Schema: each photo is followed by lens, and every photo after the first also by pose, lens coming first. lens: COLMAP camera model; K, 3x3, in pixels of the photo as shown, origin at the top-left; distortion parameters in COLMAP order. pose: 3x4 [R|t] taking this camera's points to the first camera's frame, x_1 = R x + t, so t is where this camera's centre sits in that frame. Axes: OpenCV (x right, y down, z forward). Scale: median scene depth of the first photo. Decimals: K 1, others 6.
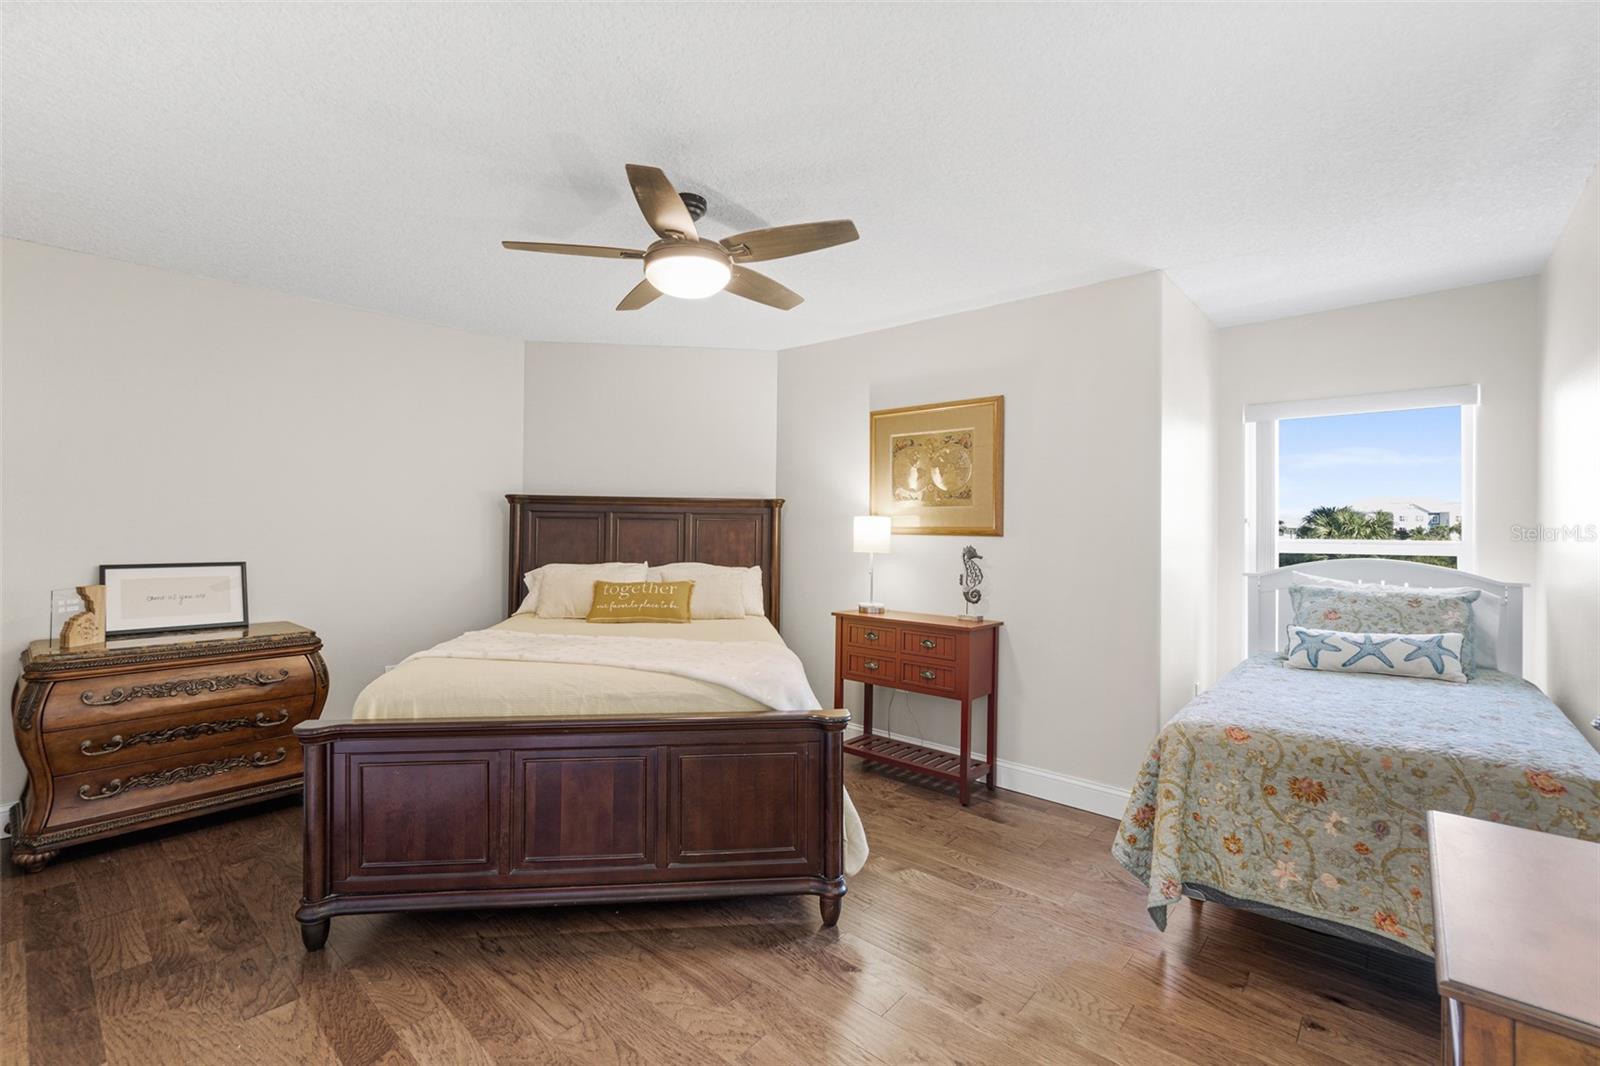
lens RADIAL K [[699.7, 0, 778.2], [0, 699.7, 522.0], [0, 0, 1]] dist [-0.006972, 0.000050]
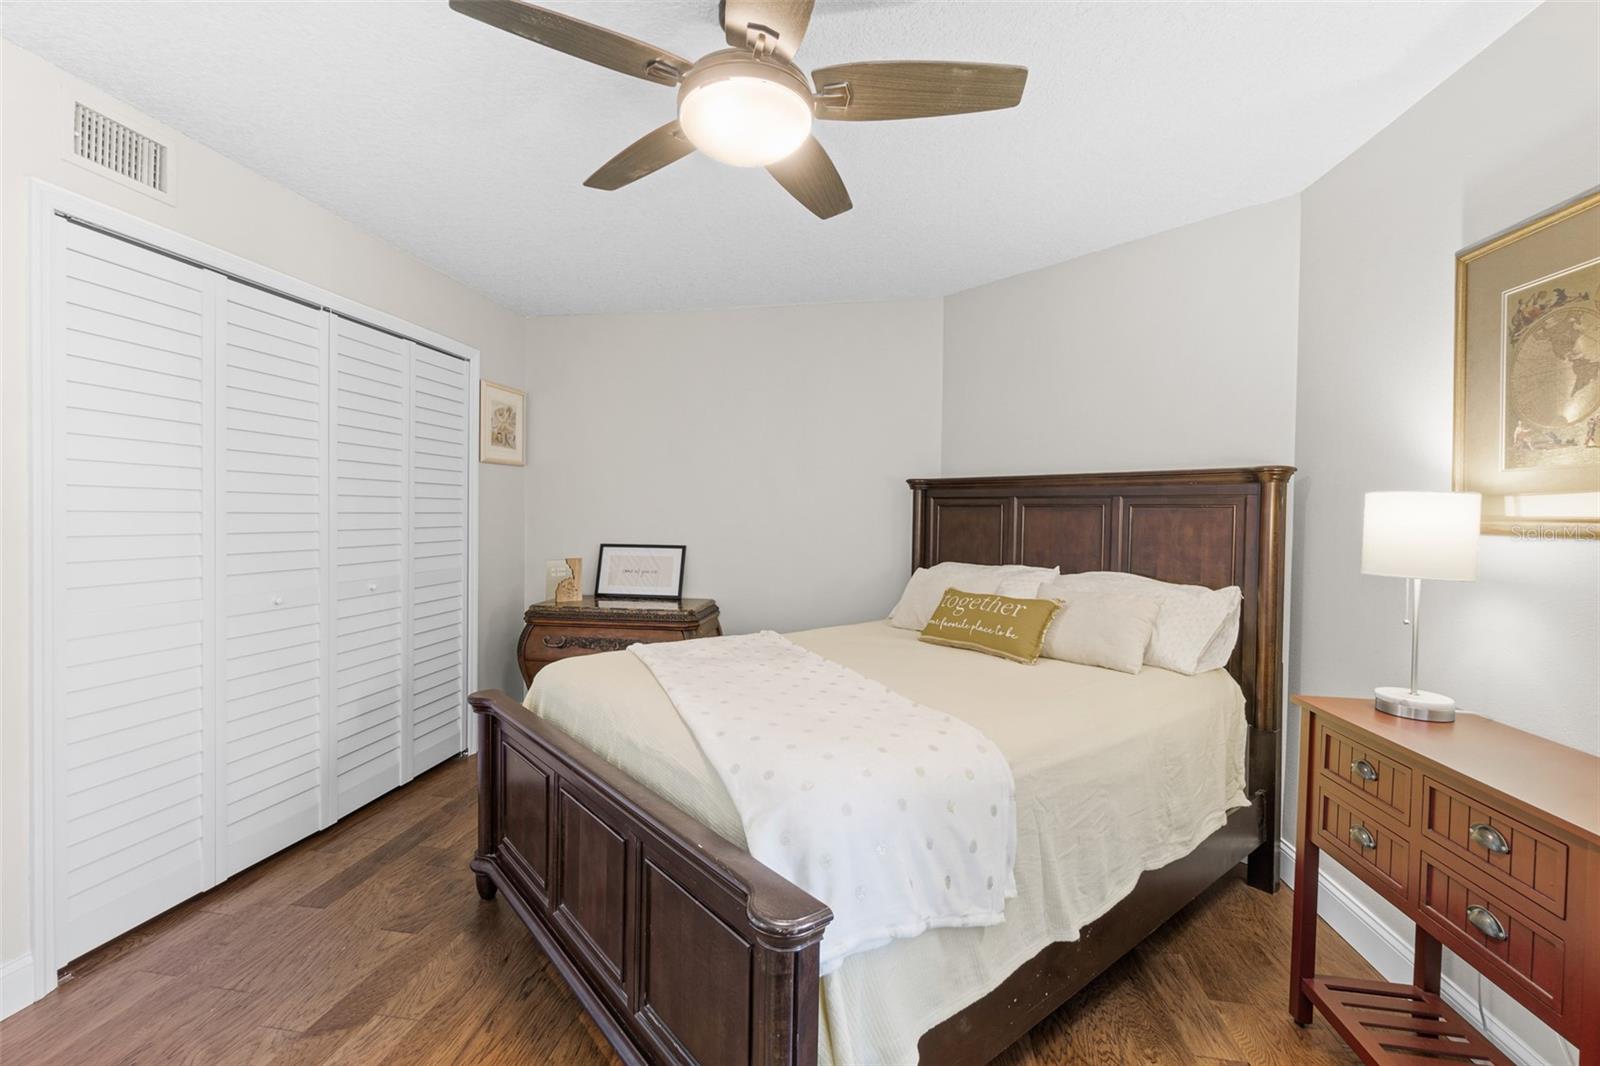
lens RADIAL K [[699.7, 0, 778.2], [0, 699.7, 522.0], [0, 0, 1]] dist [-0.006972, 0.000050]
pose [[0.543861, 0.007611, -0.839141, 0.263287], [0.000587, 0.999955, 0.009450, 0.005512], [0.839175, -0.005632, 0.543832, 0.412006]]
